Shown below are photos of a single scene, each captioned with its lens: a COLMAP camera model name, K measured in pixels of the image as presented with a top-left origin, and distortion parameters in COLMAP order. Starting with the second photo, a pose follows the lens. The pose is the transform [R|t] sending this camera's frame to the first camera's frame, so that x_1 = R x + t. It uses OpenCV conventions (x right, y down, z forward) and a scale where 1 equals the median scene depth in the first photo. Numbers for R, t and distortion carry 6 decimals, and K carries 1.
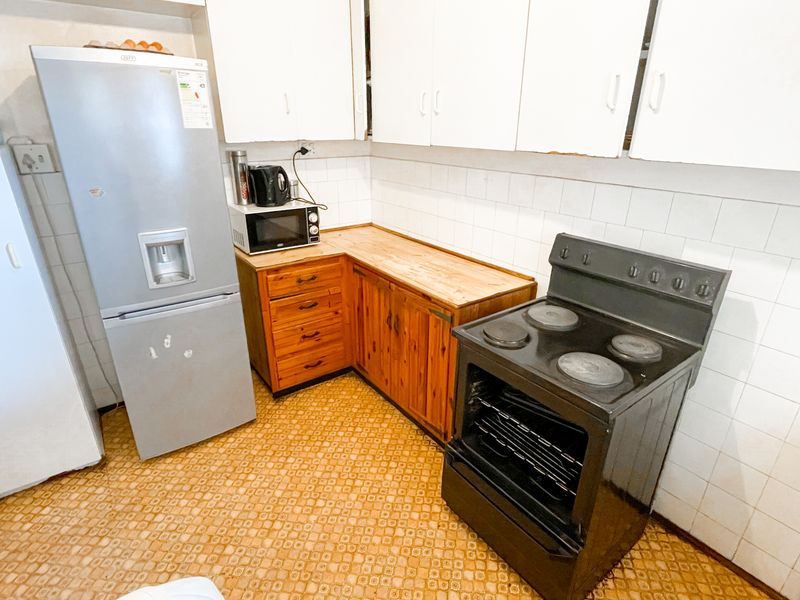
lens RADIAL K [[435.1, 0, 400.0], [0, 435.1, 300.0], [0, 0, 1]] dist [0.002093, 0.000144]
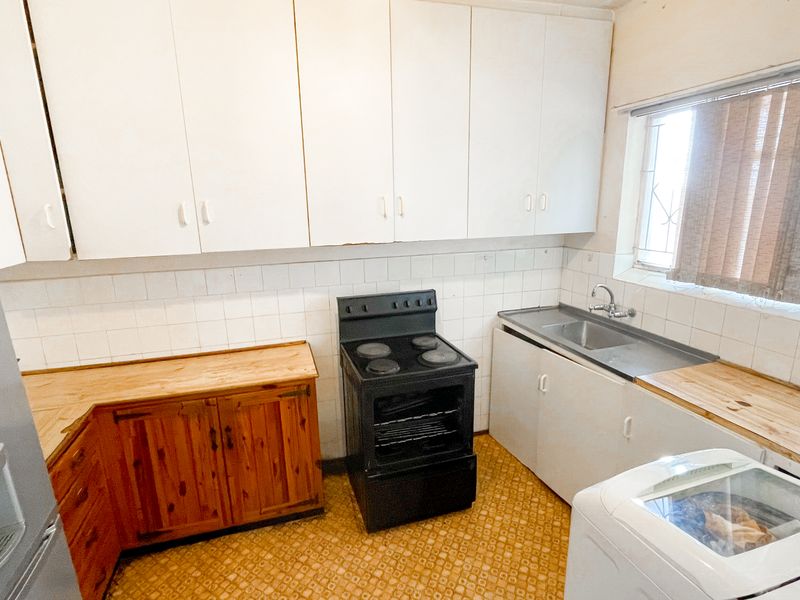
lens RADIAL K [[435.1, 0, 400.0], [0, 435.1, 300.0], [0, 0, 1]] dist [0.002093, 0.000144]
pose [[0.325326, -0.232817, 0.916493, -0.713008], [0.382530, 0.918773, 0.097610, -0.173355], [-0.864774, 0.318831, 0.387960, 0.238985]]
